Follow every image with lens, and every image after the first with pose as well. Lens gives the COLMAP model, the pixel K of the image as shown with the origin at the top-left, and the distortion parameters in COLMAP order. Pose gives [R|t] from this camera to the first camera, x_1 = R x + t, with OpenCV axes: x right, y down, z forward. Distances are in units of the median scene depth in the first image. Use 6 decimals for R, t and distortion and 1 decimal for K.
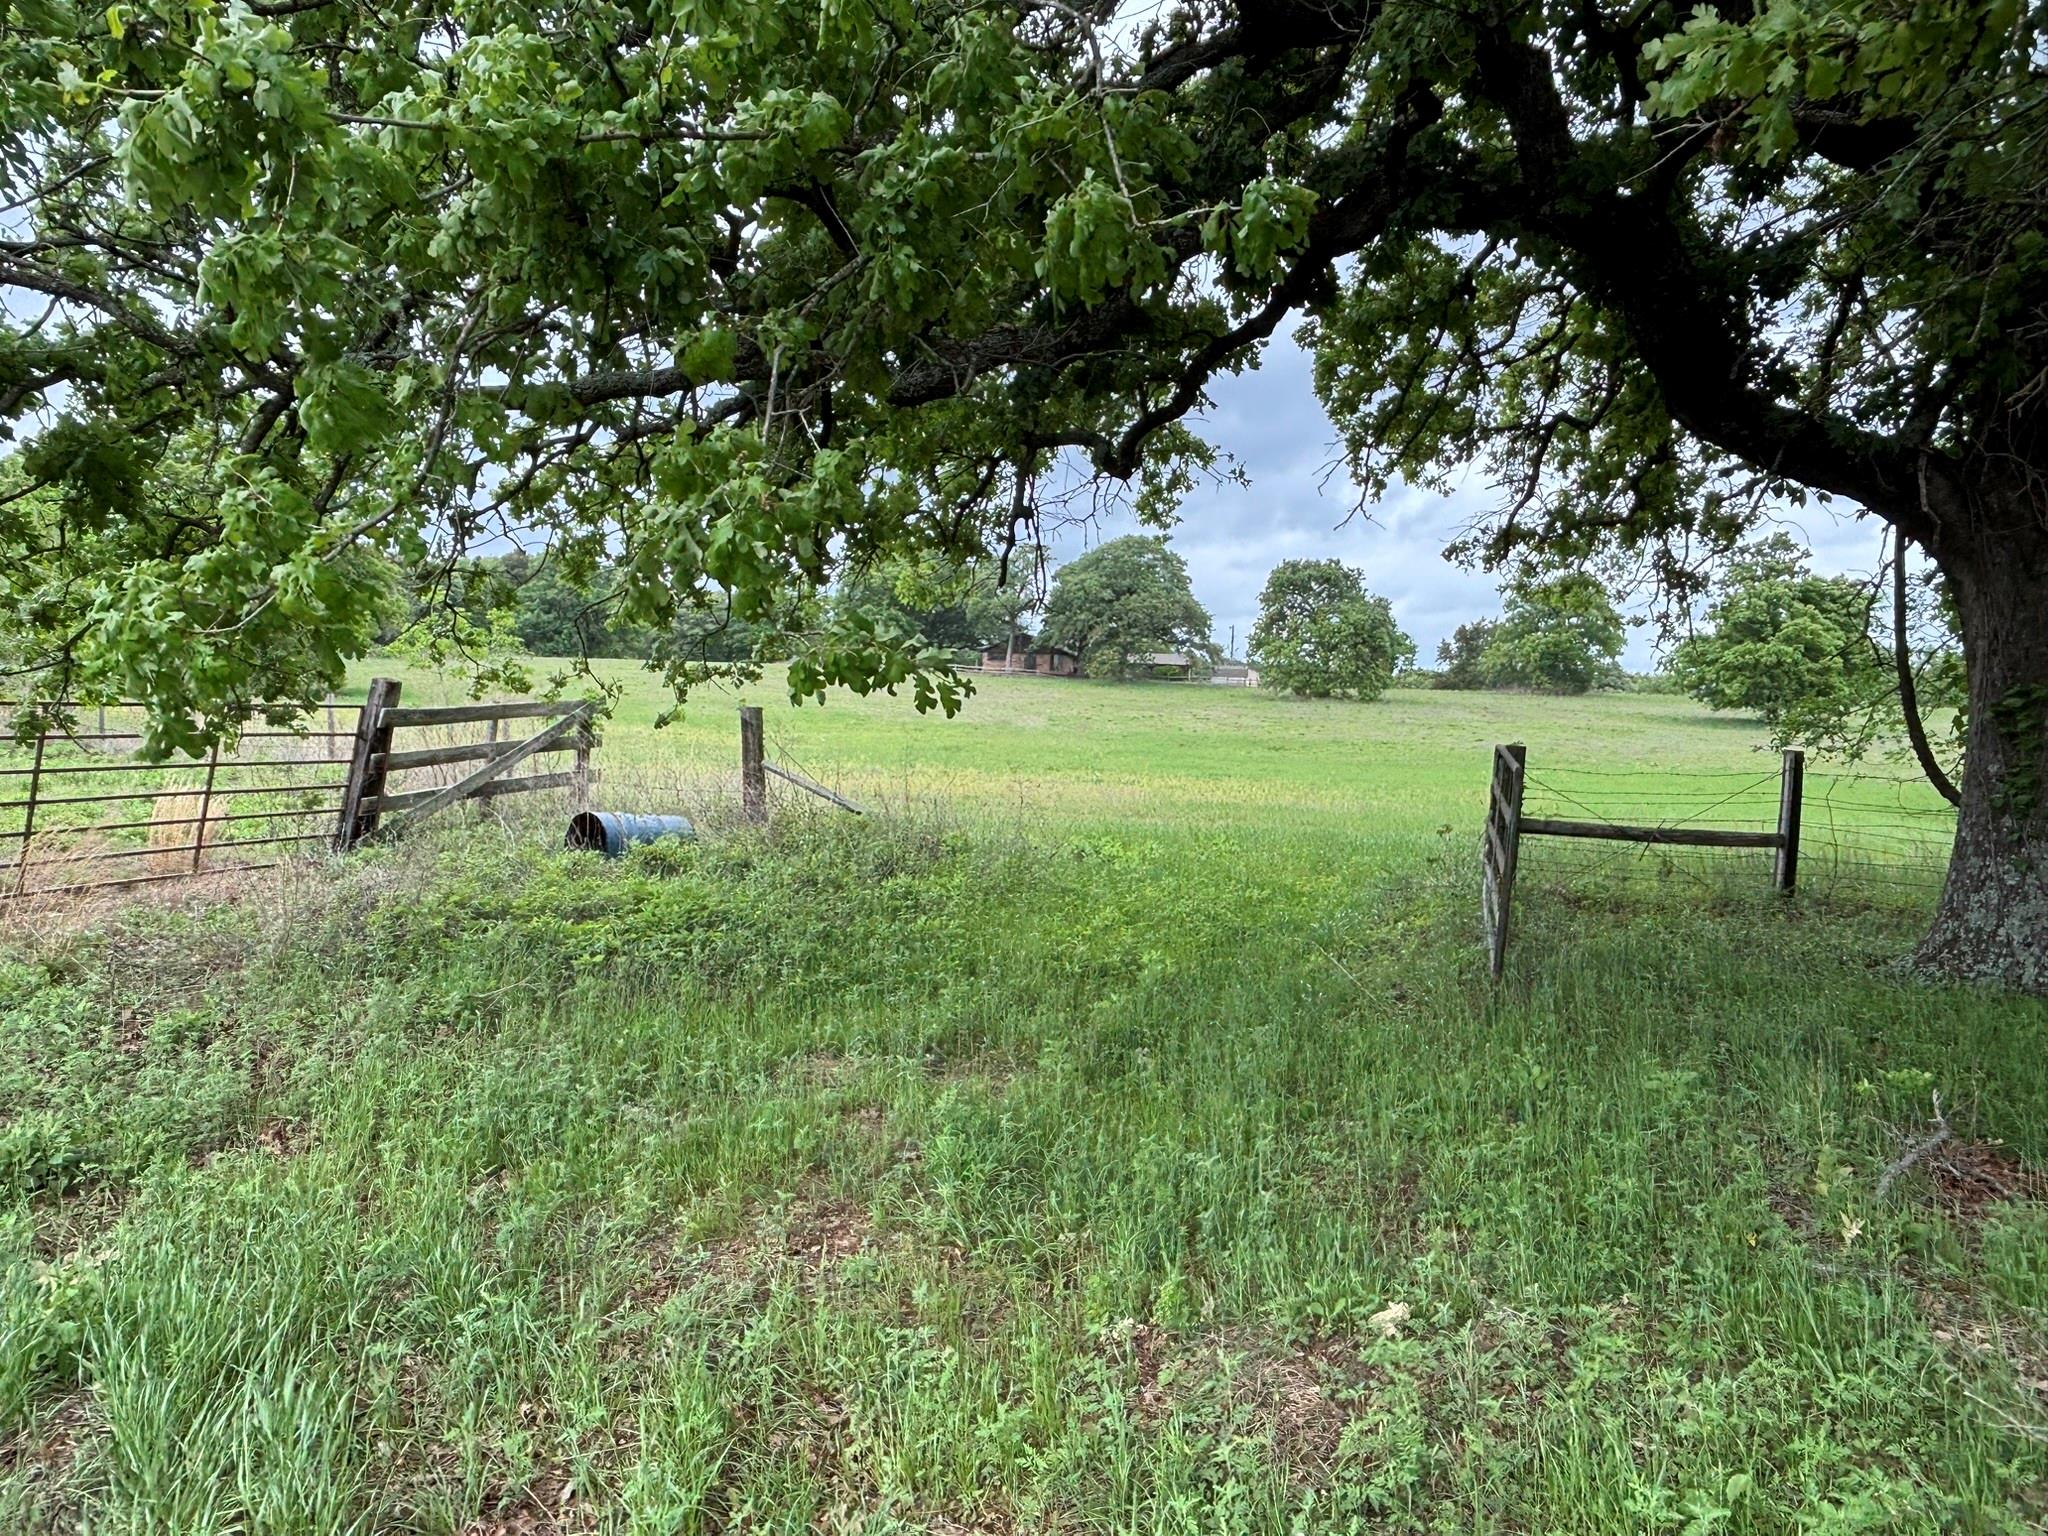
lens RADIAL K [[1367.8, 0, 1007.4], [0, 1367.8, 773.0], [0, 0, 1]] dist [-0.011409, -0.002257]
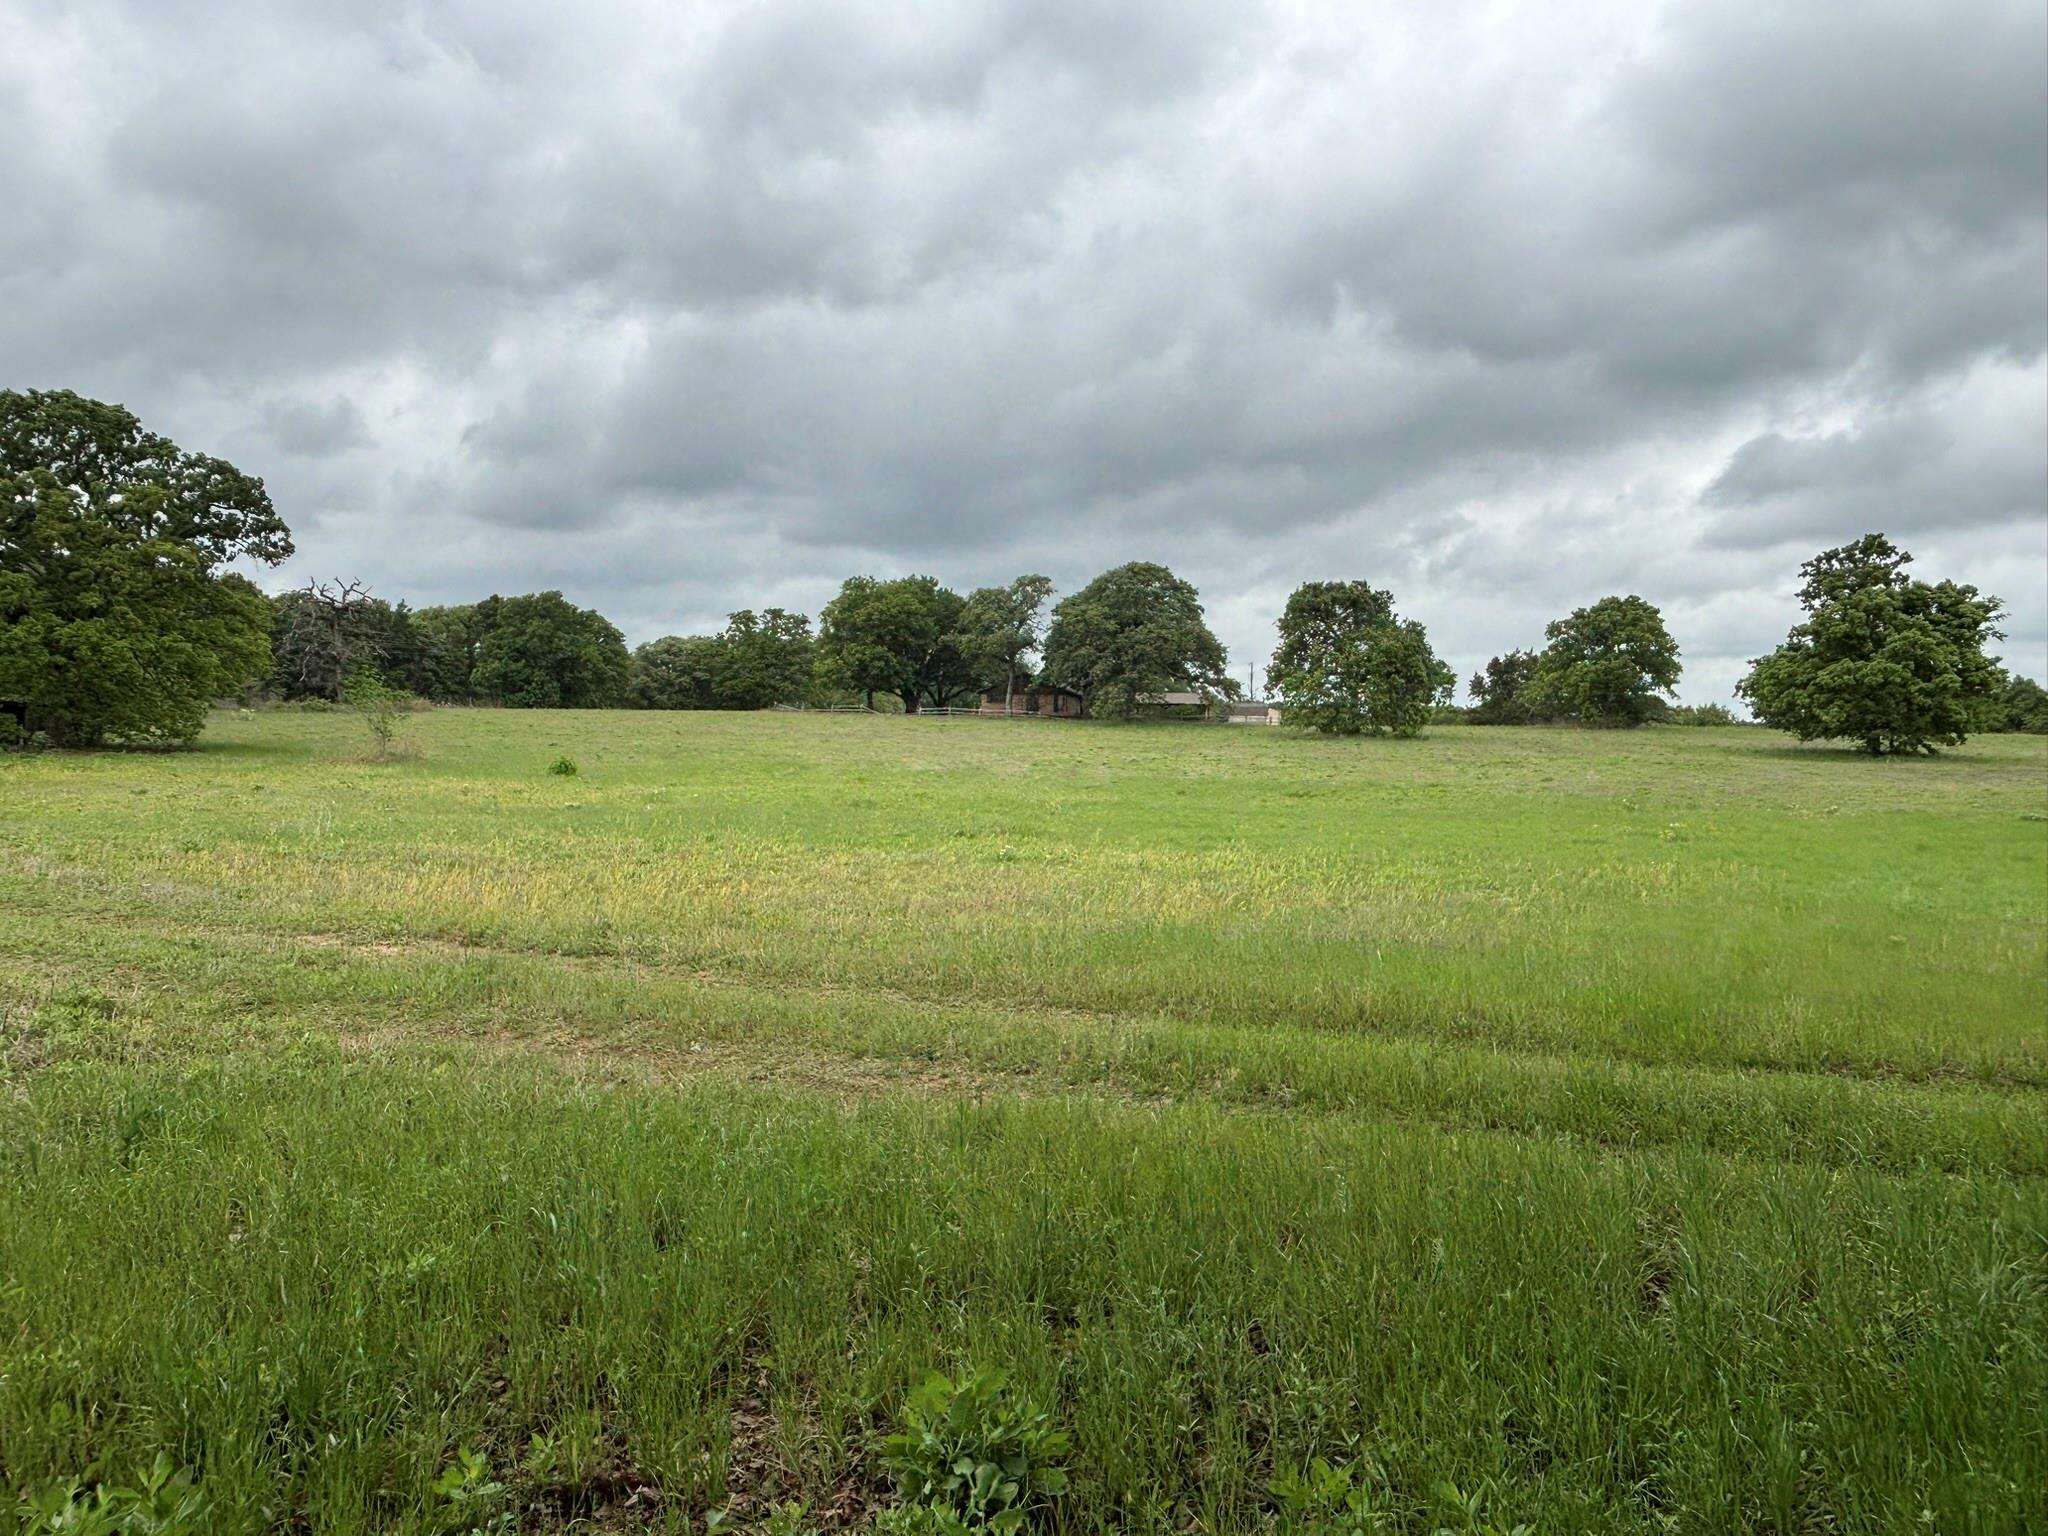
lens RADIAL K [[1367.8, 0, 1038.2], [0, 1367.8, 756.0], [0, 0, 1]] dist [-0.011409, -0.002257]
pose [[0.999820, -0.018800, 0.002418, 0.023270], [0.018892, 0.998740, -0.046489, -0.004084], [-0.001541, 0.046527, 0.998916, 0.108039]]
